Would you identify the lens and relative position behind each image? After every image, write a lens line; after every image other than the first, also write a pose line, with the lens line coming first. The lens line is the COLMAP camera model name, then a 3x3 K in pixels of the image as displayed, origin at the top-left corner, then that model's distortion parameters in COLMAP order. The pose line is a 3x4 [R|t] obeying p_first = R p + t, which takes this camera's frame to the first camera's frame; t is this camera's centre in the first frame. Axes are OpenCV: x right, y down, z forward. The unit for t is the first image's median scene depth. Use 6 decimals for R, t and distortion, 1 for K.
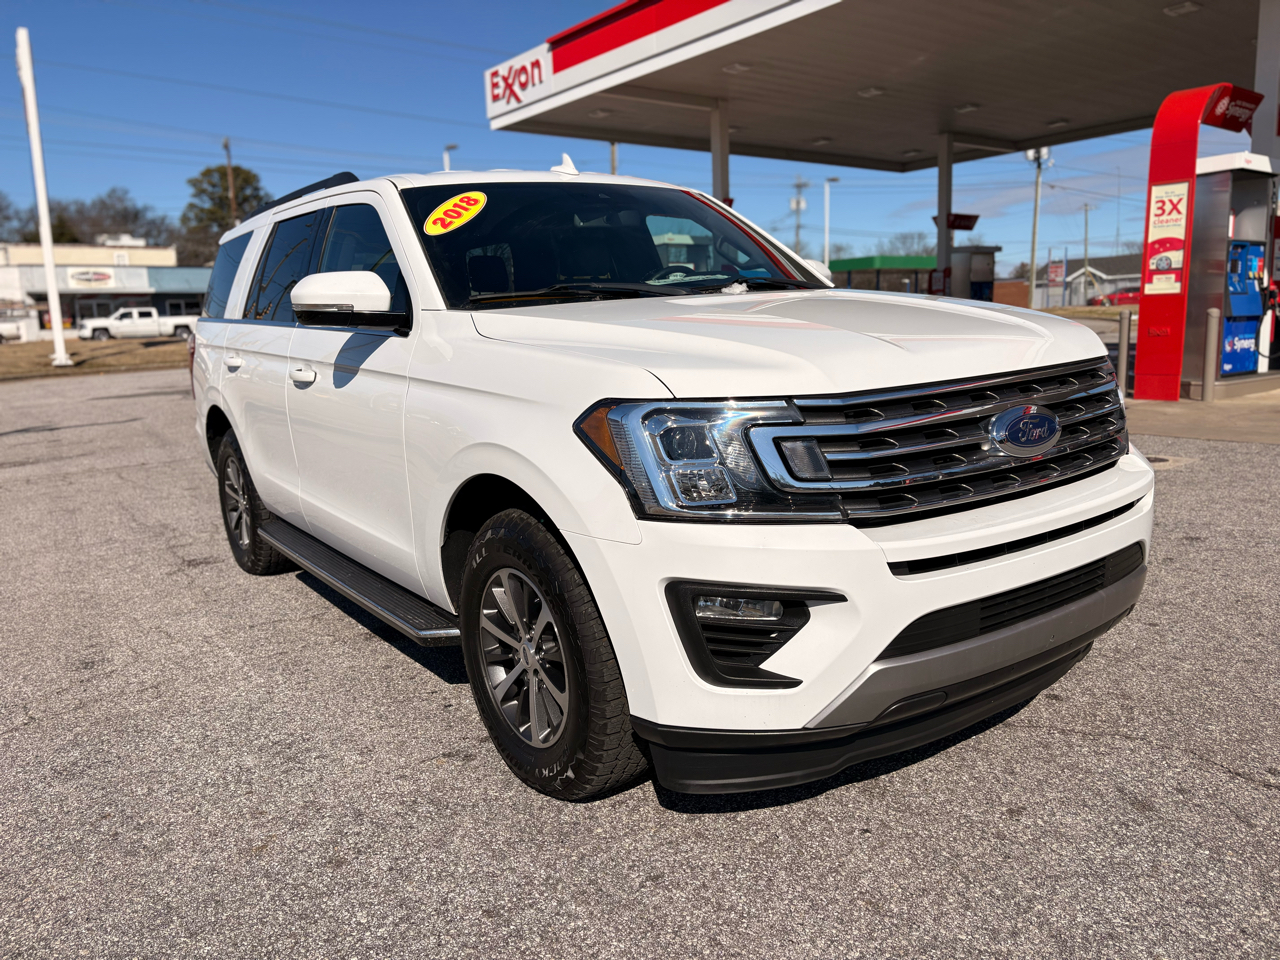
lens RADIAL K [[979.4, 0, 647.2], [0, 979.4, 477.1], [0, 0, 1]] dist [0.039647, -0.018805]
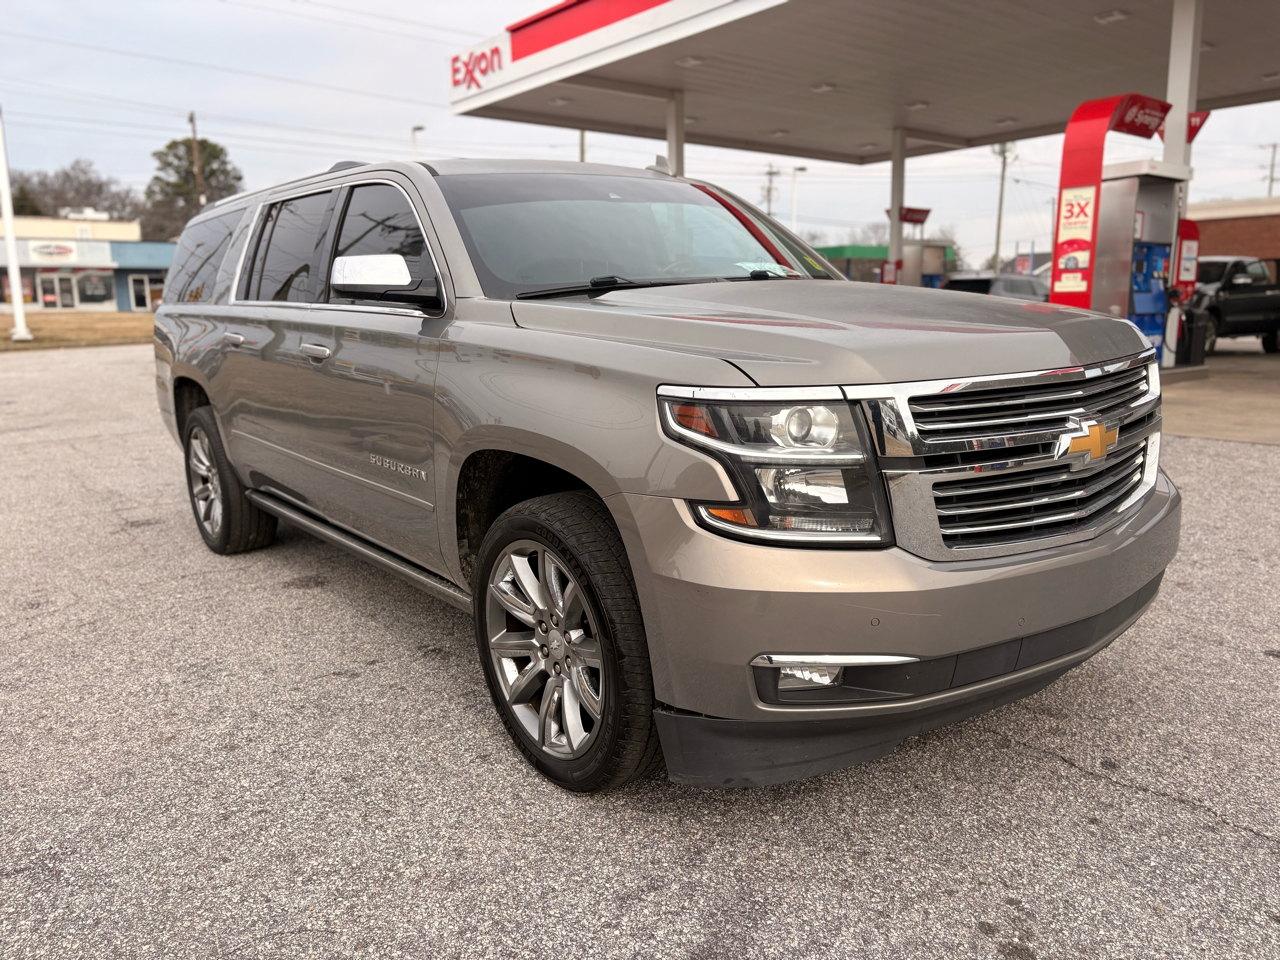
lens RADIAL K [[978.0, 0, 648.5], [0, 978.0, 480.6], [0, 0, 1]] dist [0.058583, -0.059318]
pose [[0.999477, 0.013673, 0.029299, 0.020285], [-0.014208, 0.999735, 0.018124, 0.003211], [-0.029044, -0.018530, 0.999406, -0.029671]]
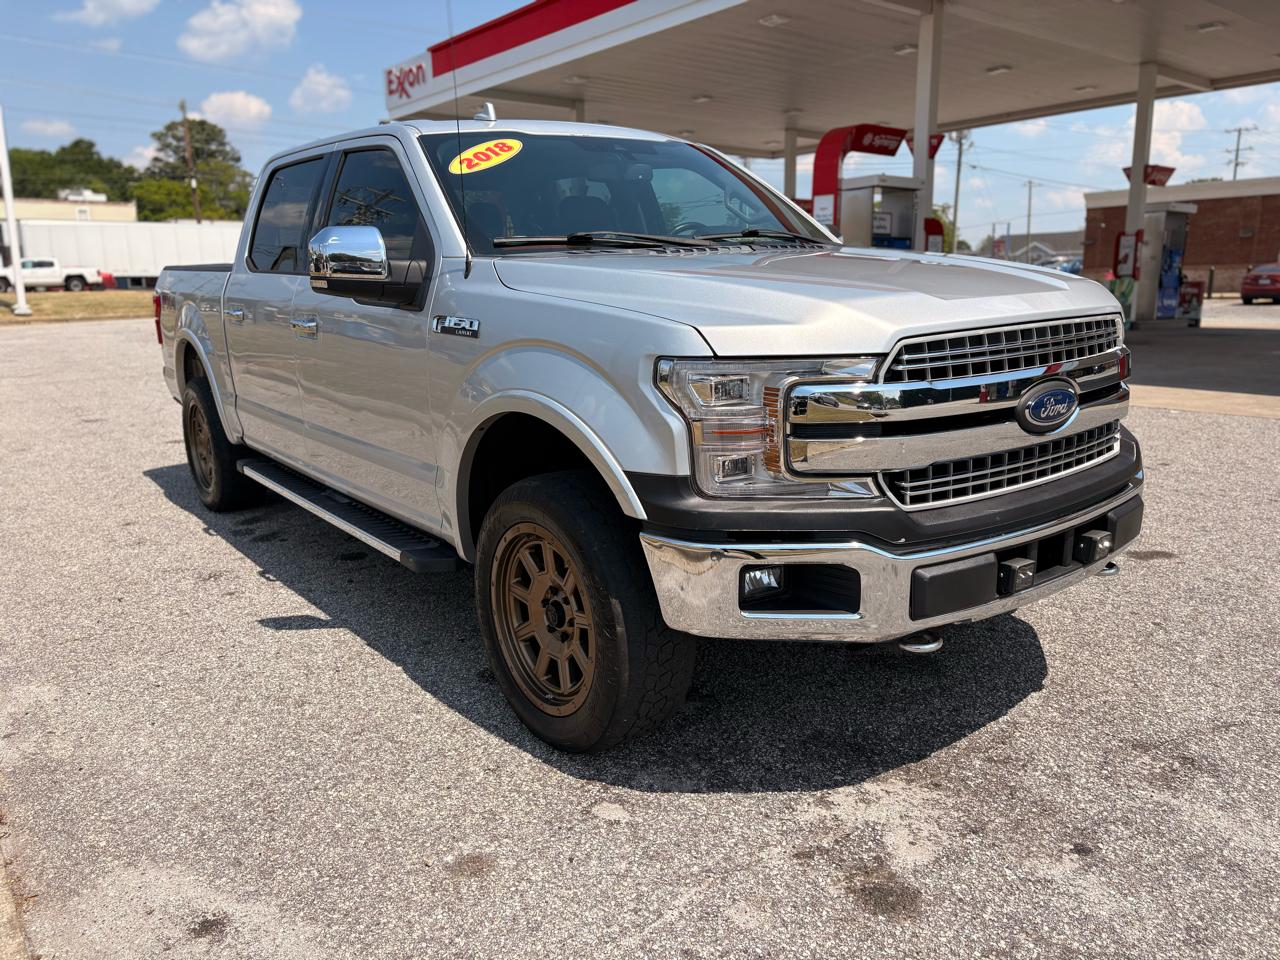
lens RADIAL K [[978.0, 0, 648.3], [0, 978.0, 482.5], [0, 0, 1]] dist [0.058583, -0.059318]
pose [[0.999547, 0.016204, 0.025362, 0.133229], [-0.017193, 0.999081, 0.039253, 0.030978], [-0.024702, -0.039672, 0.998907, -0.212058]]
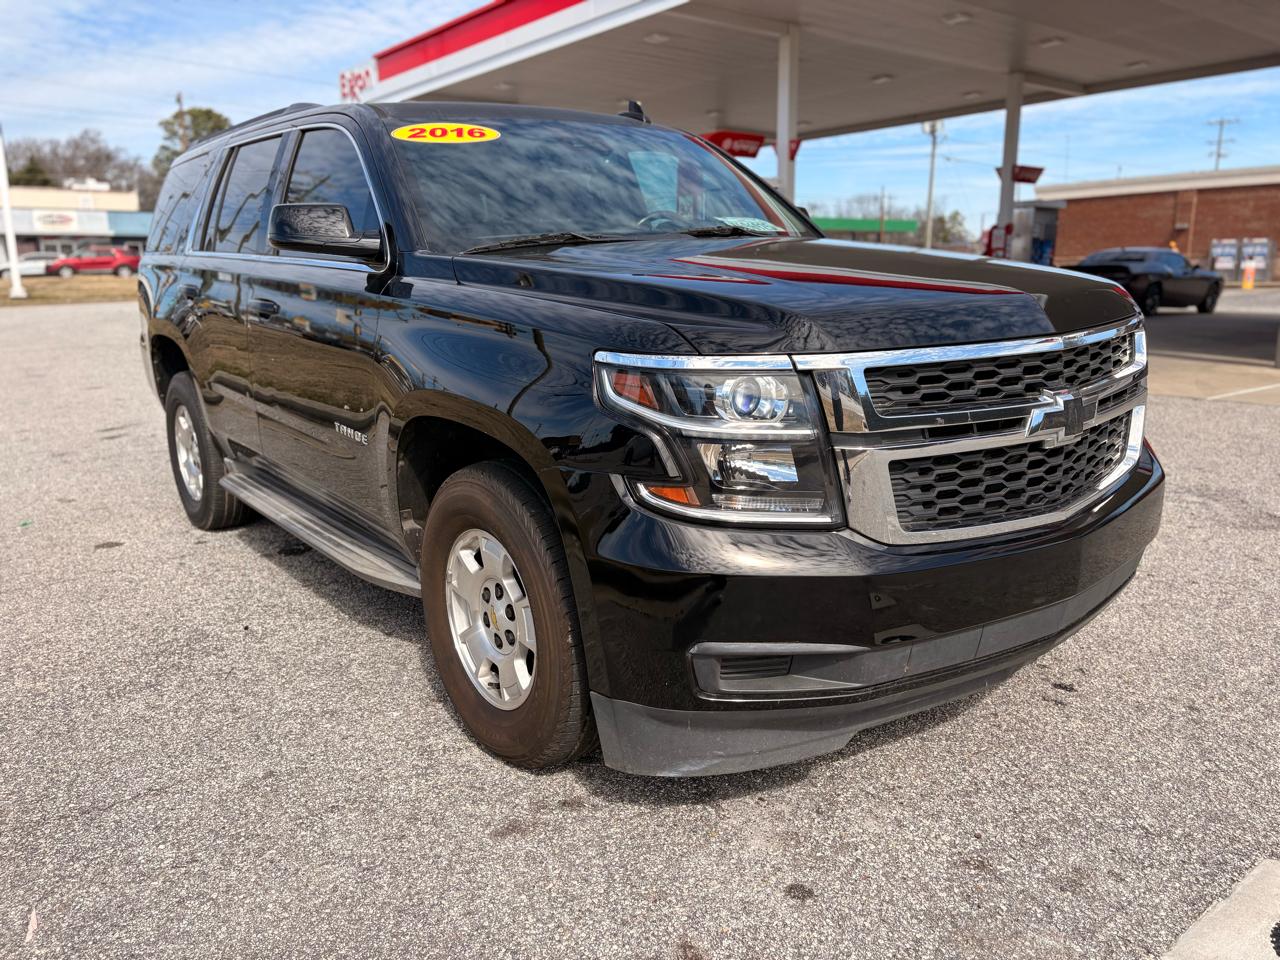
lens RADIAL K [[982.5, 0, 646.6], [0, 982.5, 479.1], [0, 0, 1]] dist [0.037350, -0.033969]
pose [[0.999658, 0.021955, 0.014210, 0.238374], [-0.022601, 0.998635, 0.047084, 0.050093], [-0.013157, -0.047389, 0.998790, -0.332254]]
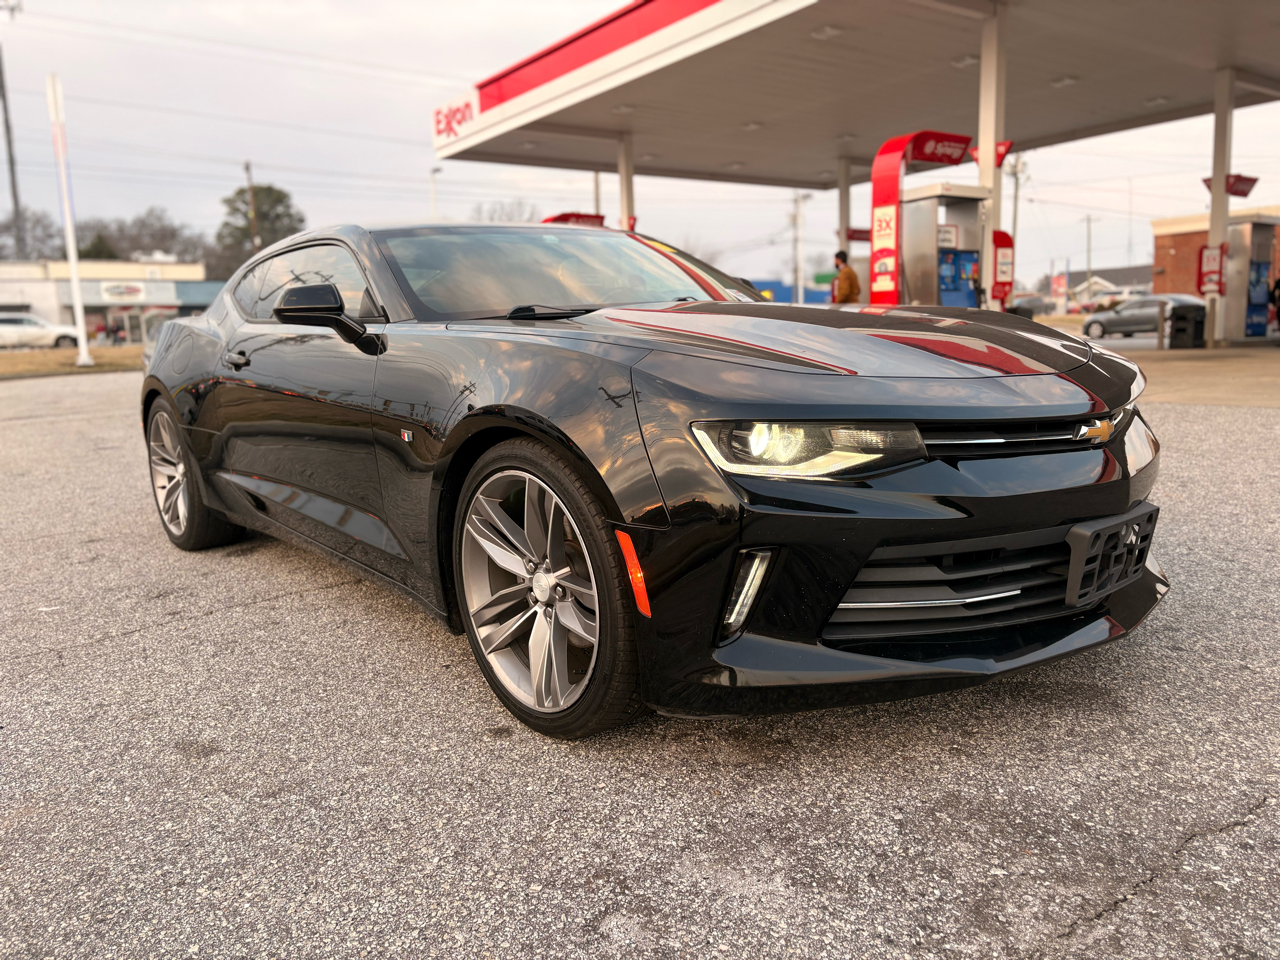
lens RADIAL K [[978.0, 0, 648.9], [0, 978.0, 476.3], [0, 0, 1]] dist [0.058583, -0.059318]
pose [[0.999499, 0.001784, -0.031601, 0.136134], [-0.002243, 0.999892, -0.014517, 0.043432], [0.031572, 0.014580, 0.999395, -0.166660]]
